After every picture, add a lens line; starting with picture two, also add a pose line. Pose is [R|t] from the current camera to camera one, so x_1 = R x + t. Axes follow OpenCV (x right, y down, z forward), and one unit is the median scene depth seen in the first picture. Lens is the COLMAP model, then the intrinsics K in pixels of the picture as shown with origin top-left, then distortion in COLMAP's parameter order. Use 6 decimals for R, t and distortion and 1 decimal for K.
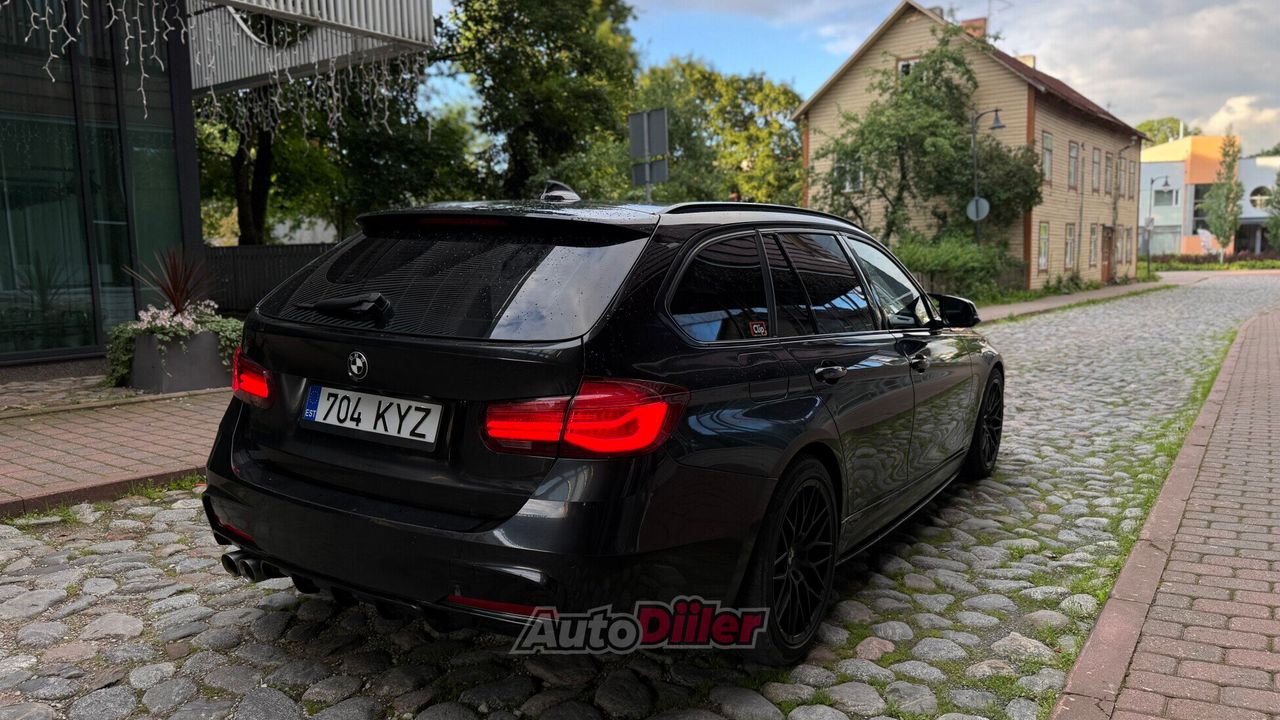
lens RADIAL K [[937.6, 0, 617.4], [0, 937.6, 358.9], [0, 0, 1]] dist [0.007147, -0.000787]
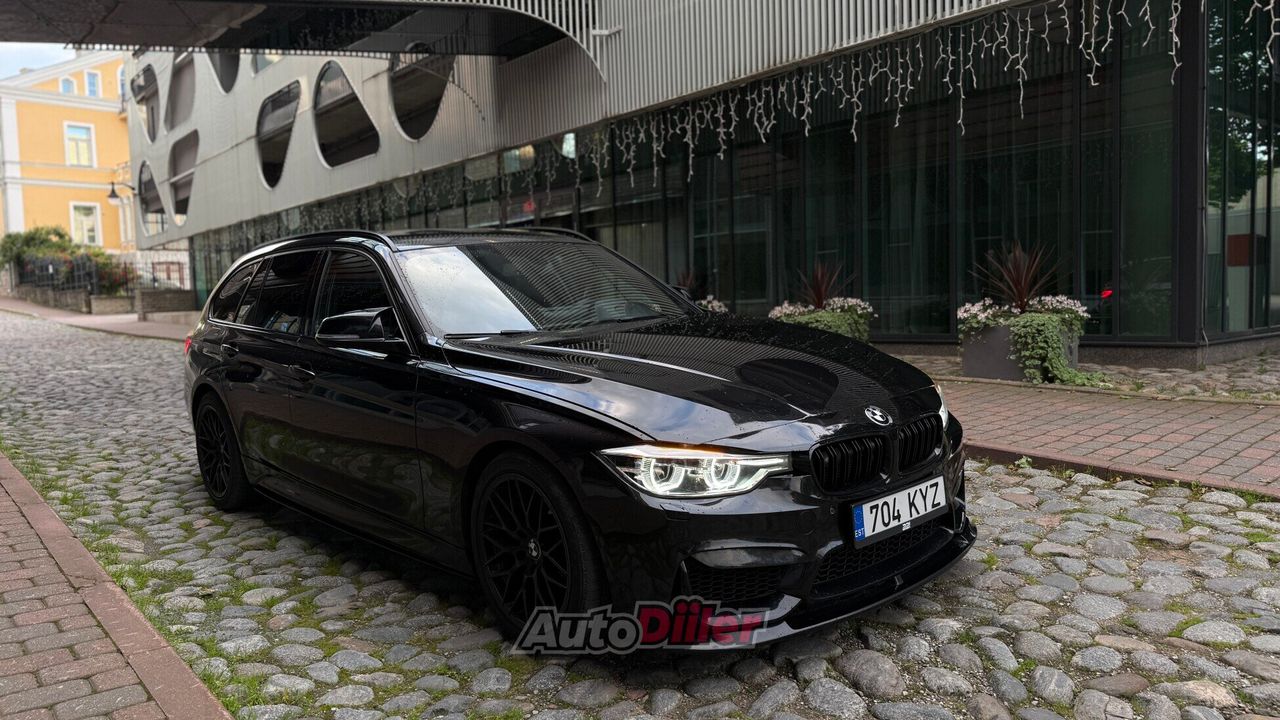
lens RADIAL K [[859.8, 0, 641.5], [0, 859.8, 375.1], [0, 0, 1]] dist [-0.003693, -0.002200]
pose [[-0.237345, 0.113408, -0.964783, 1.109996], [-0.073129, 0.988258, 0.134157, -0.134283], [0.968669, 0.102395, -0.226264, 1.537238]]
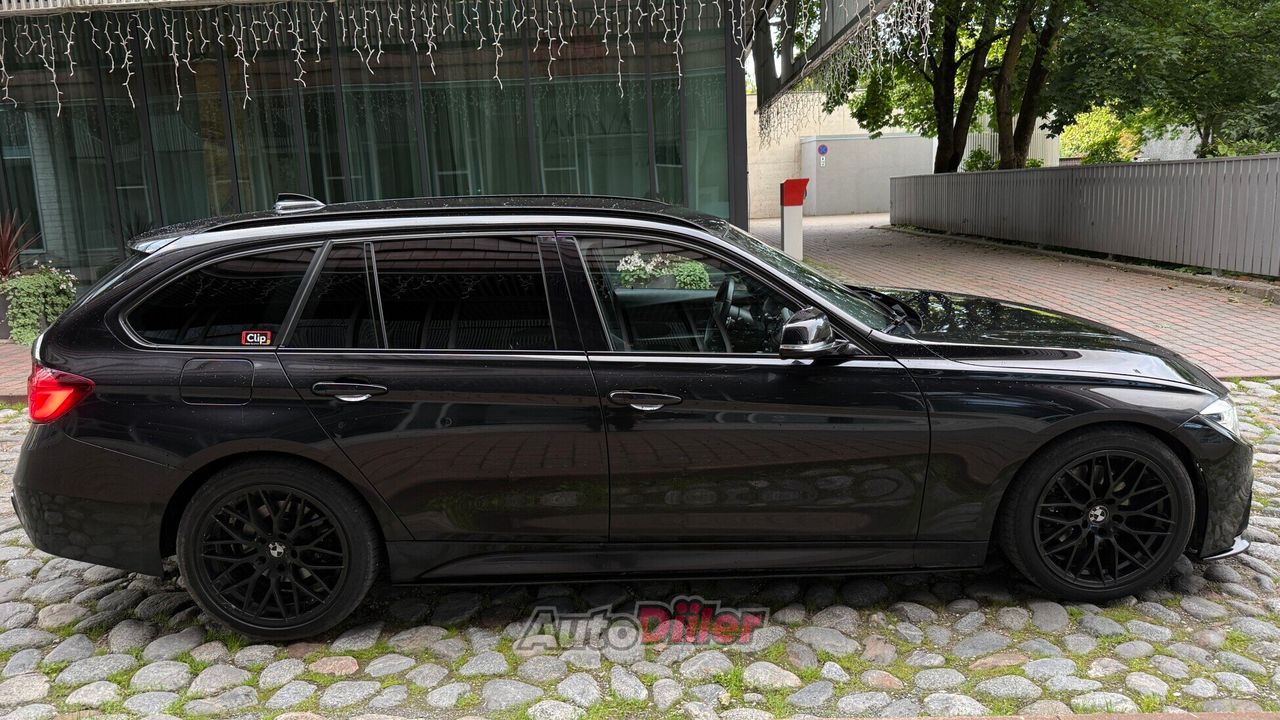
lens RADIAL K [[937.6, 0, 617.4], [0, 937.6, 358.9], [0, 0, 1]] dist [0.007147, -0.000787]
pose [[0.557184, 0.135300, -0.819292, 0.926677], [-0.064614, 0.990709, 0.119666, -0.111826], [0.827871, -0.013738, 0.560750, 0.541194]]
